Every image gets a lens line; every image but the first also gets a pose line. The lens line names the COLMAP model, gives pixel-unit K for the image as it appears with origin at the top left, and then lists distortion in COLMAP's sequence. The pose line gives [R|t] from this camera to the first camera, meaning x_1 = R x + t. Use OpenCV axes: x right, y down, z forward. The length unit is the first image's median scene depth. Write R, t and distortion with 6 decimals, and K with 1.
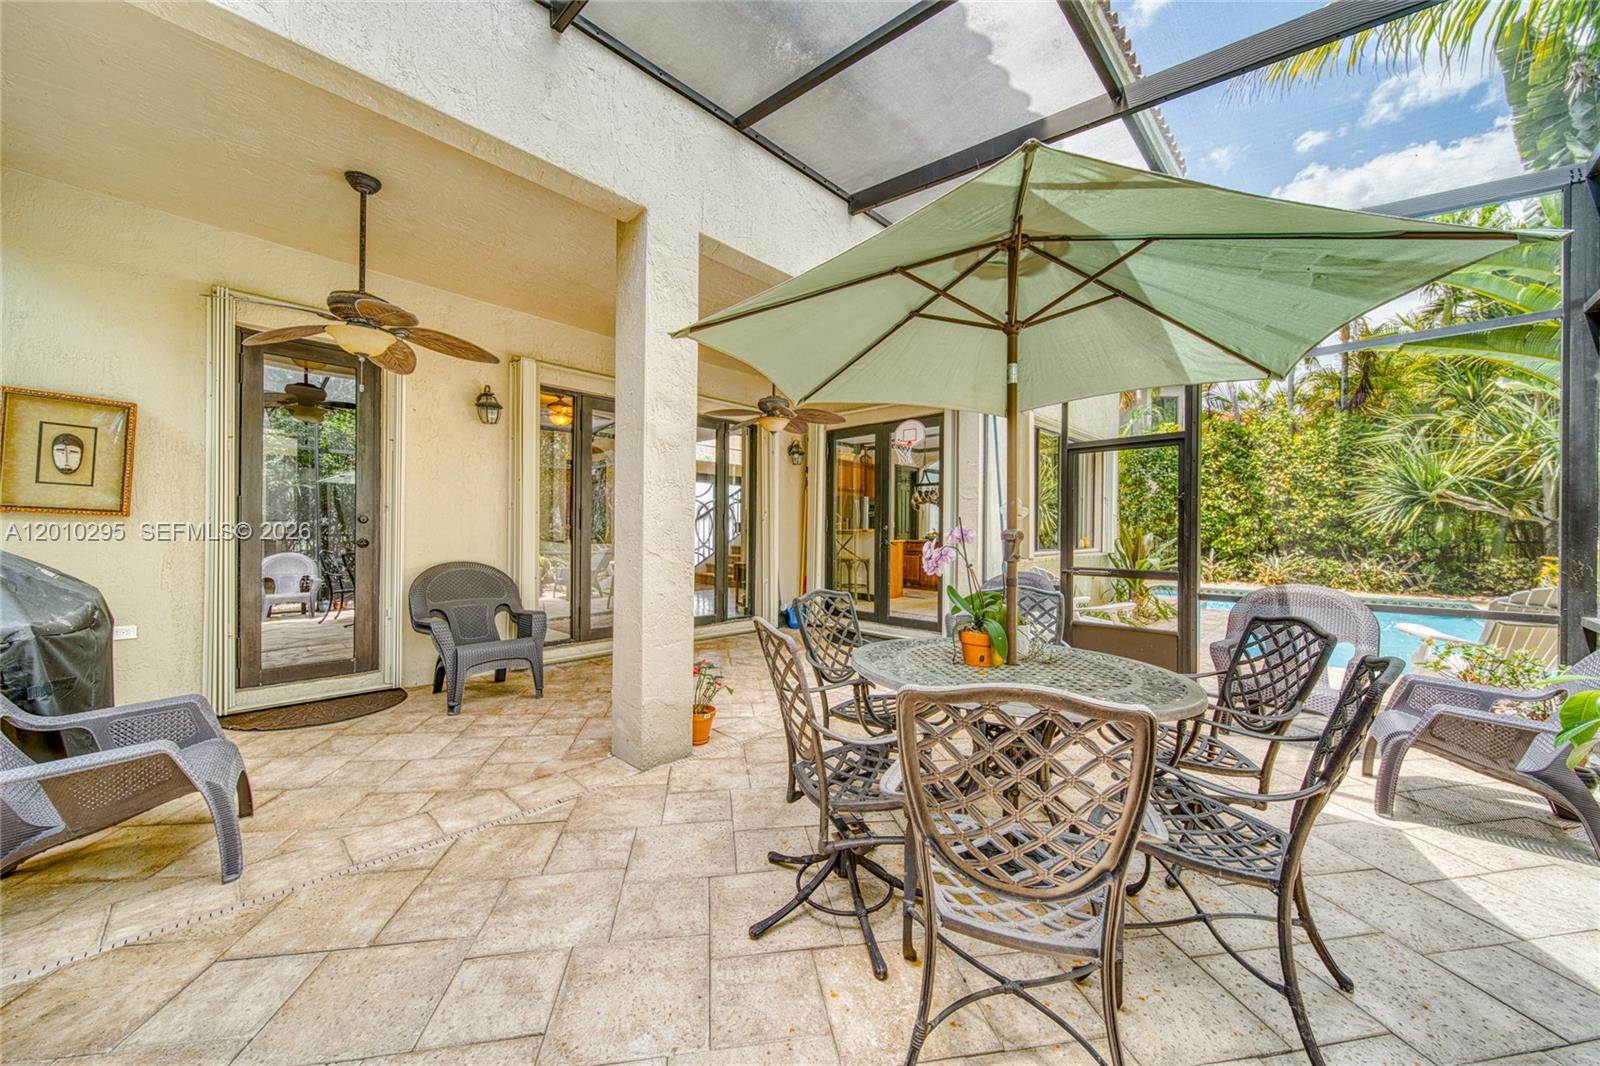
lens RADIAL K [[627.0, 0, 800.4], [0, 627.0, 527.9], [0, 0, 1]] dist [0.000033, 0.000002]
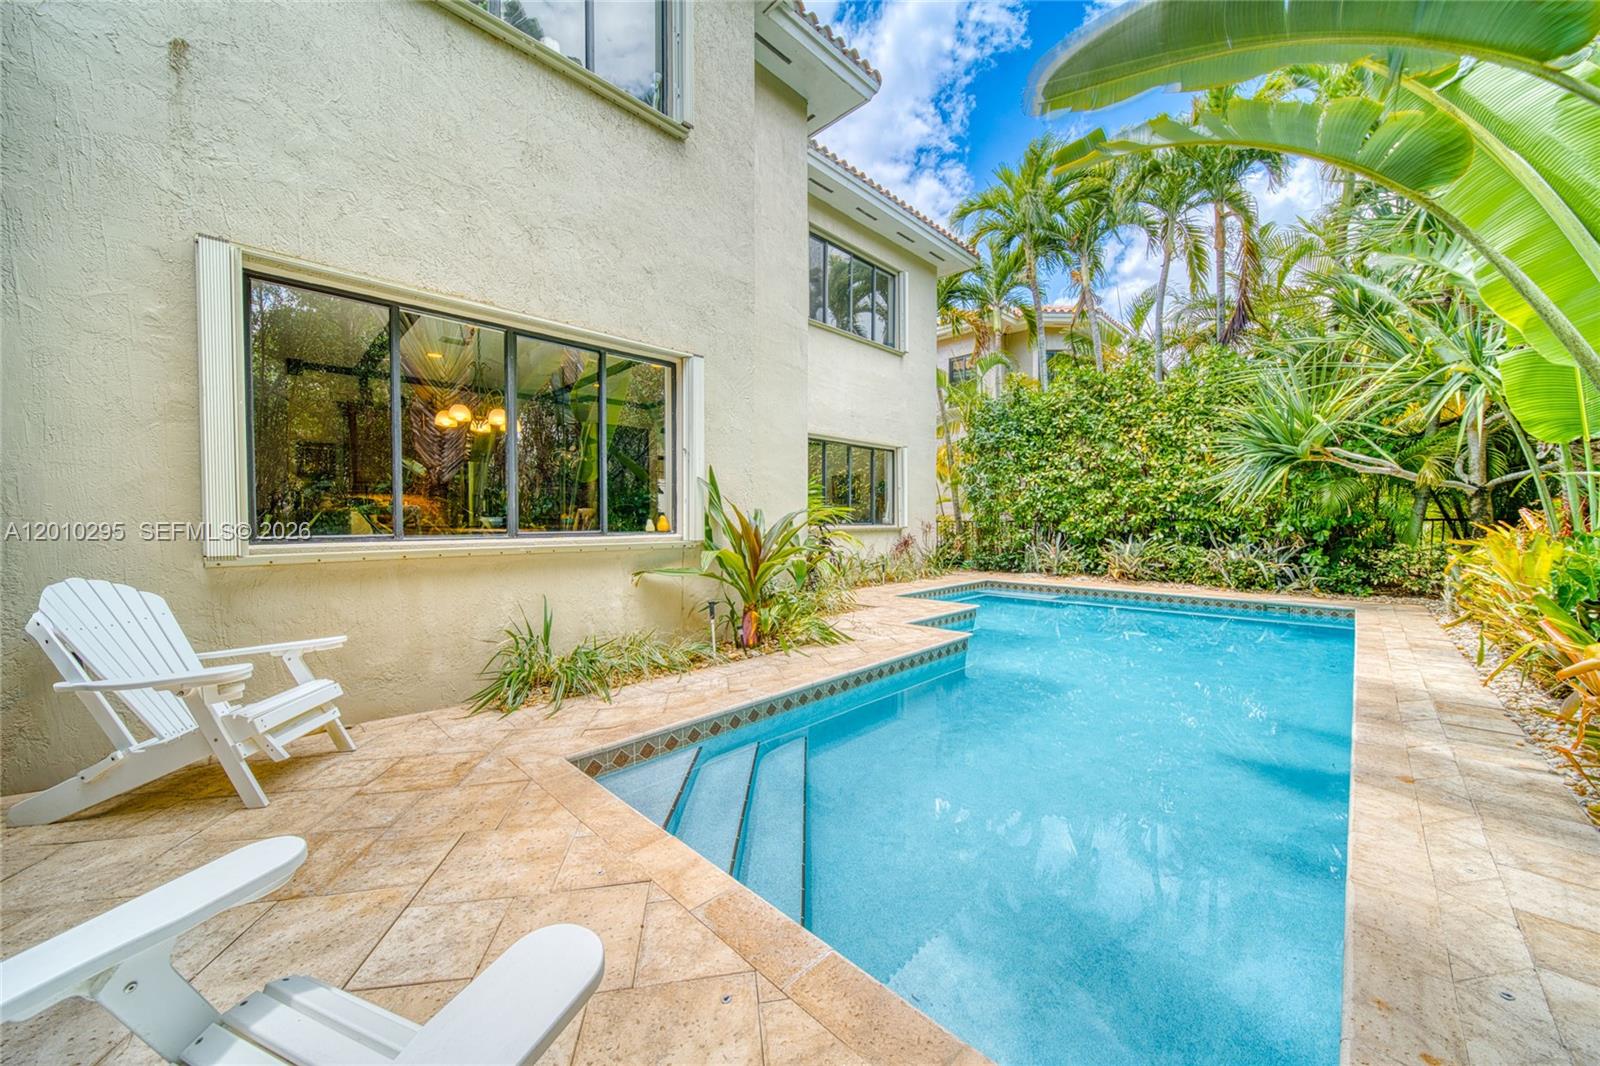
lens RADIAL K [[627.0, 0, 799.4], [0, 627.0, 532.9], [0, 0, 1]] dist [0.000033, 0.000002]
pose [[0.999905, -0.010010, -0.009441, 0.398402], [0.010225, 0.999683, 0.023024, 0.013742], [0.009208, -0.023119, 0.999690, 0.263752]]
